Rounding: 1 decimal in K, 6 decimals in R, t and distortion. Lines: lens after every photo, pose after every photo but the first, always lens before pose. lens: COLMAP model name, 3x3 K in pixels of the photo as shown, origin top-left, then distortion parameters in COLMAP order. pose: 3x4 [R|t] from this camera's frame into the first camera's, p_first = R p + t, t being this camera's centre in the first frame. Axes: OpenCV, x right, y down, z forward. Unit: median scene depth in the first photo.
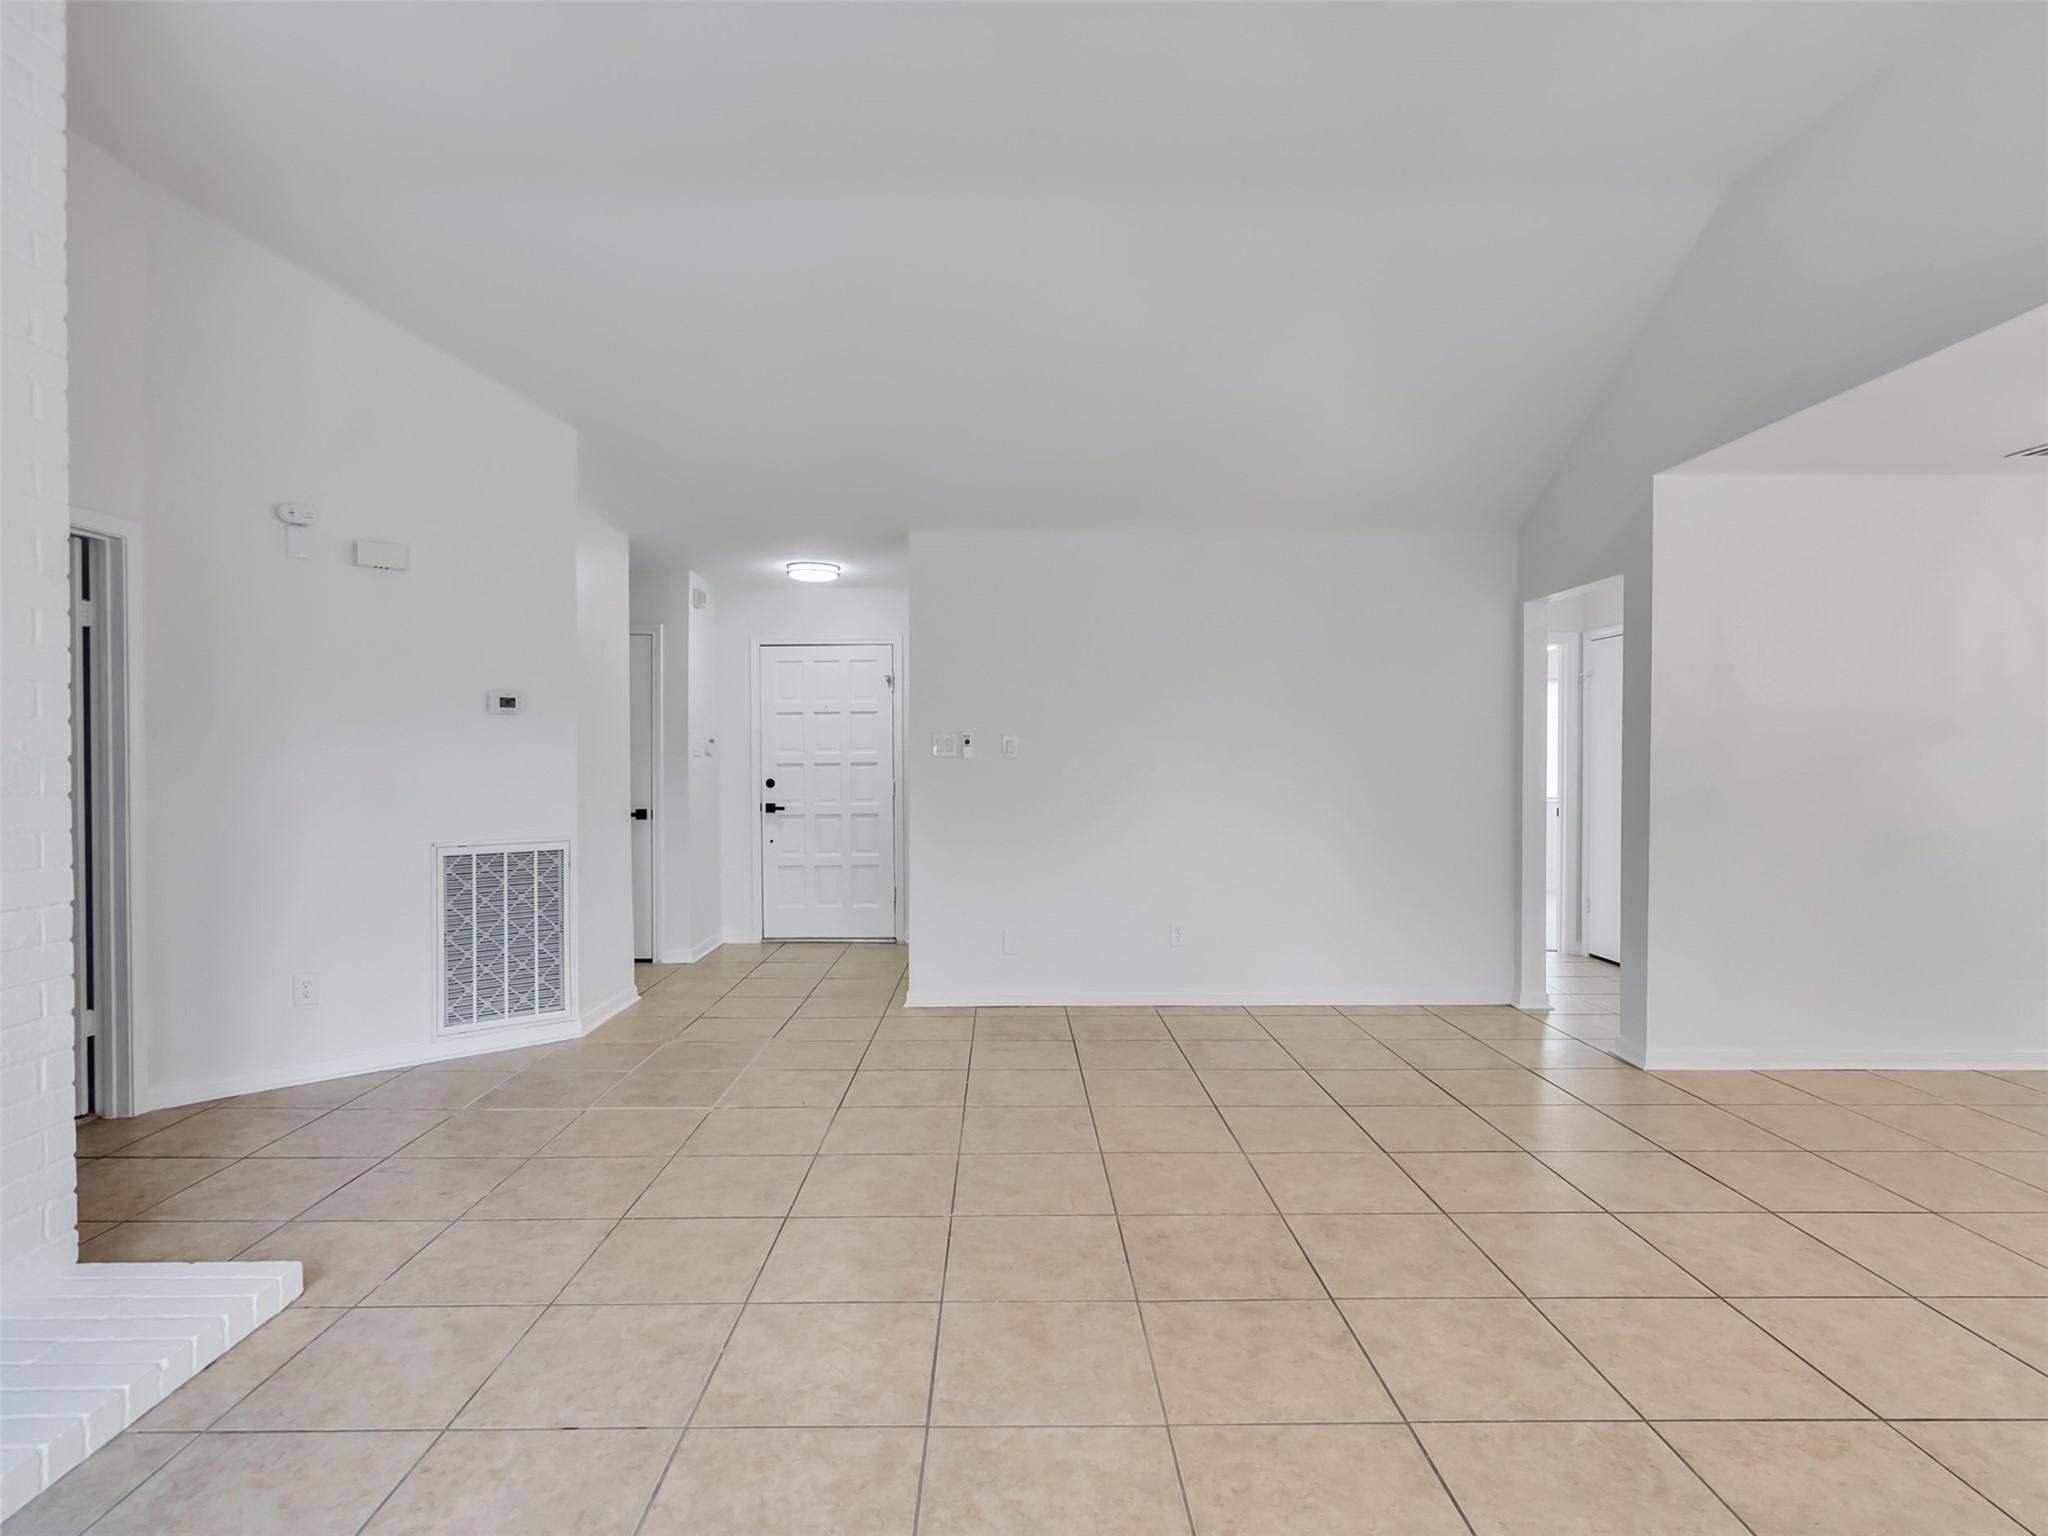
lens RADIAL K [[1053.6, 0, 1010.0], [0, 1053.6, 767.5], [0, 0, 1]] dist [-0.002863, 0.003222]
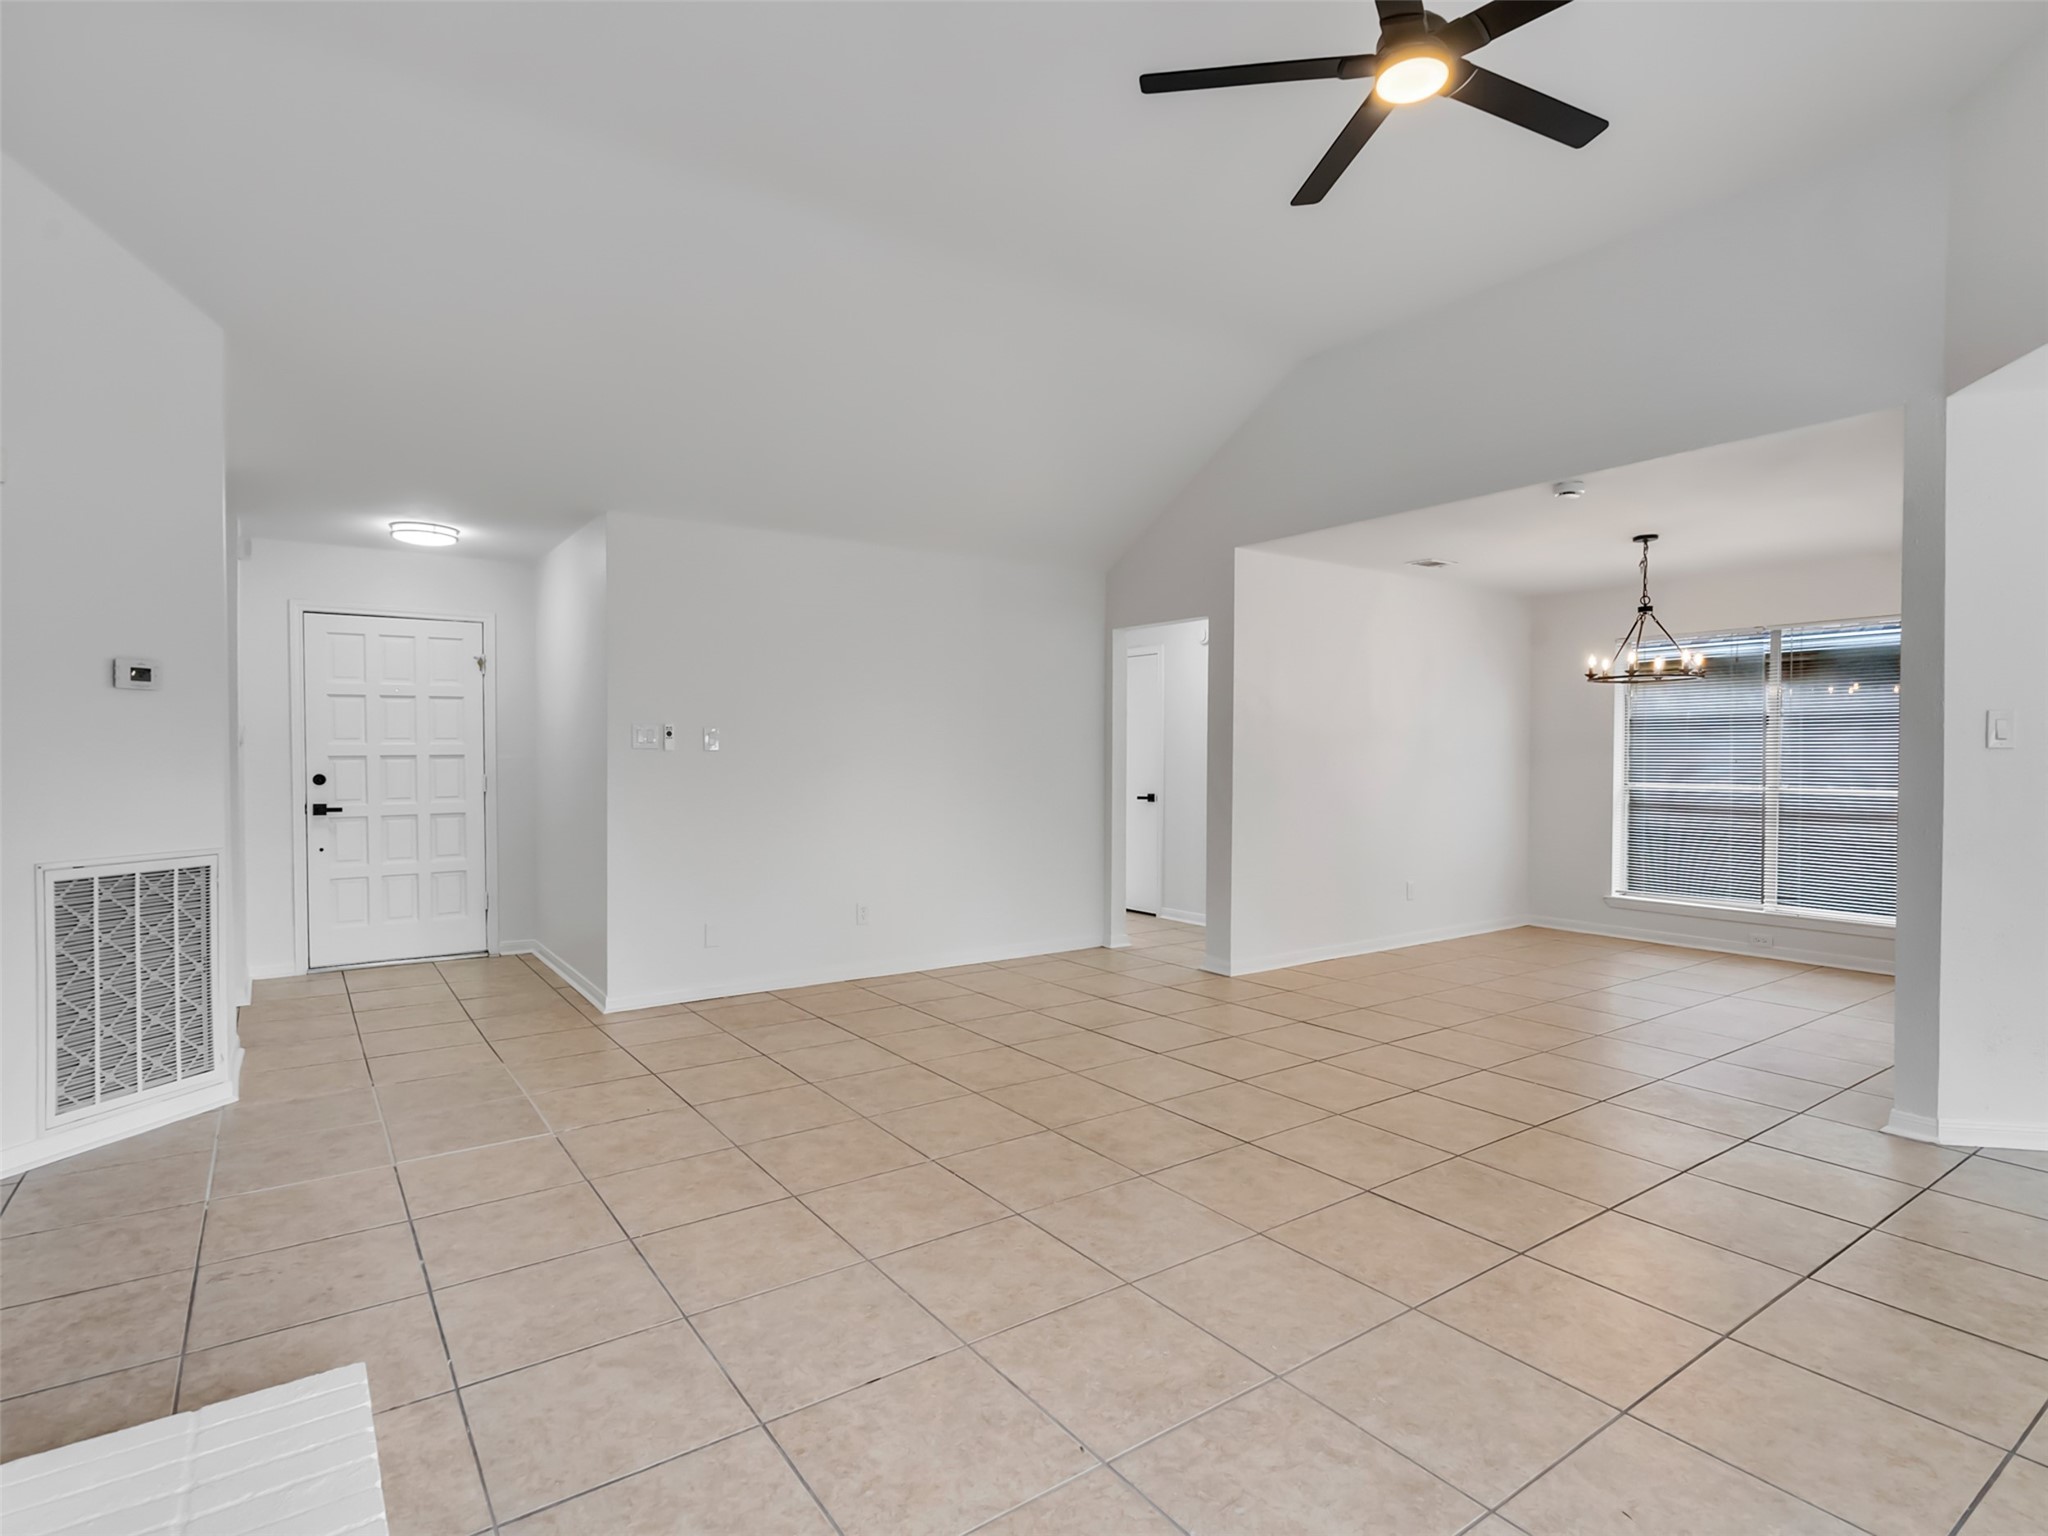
lens RADIAL K [[1053.6, 0, 1010.0], [0, 1053.6, 767.5], [0, 0, 1]] dist [-0.002863, 0.003222]
pose [[0.821651, -0.005073, 0.569968, -0.395669], [0.001606, 0.999977, 0.006586, 0.001209], [-0.569989, -0.004496, 0.821640, 0.022935]]
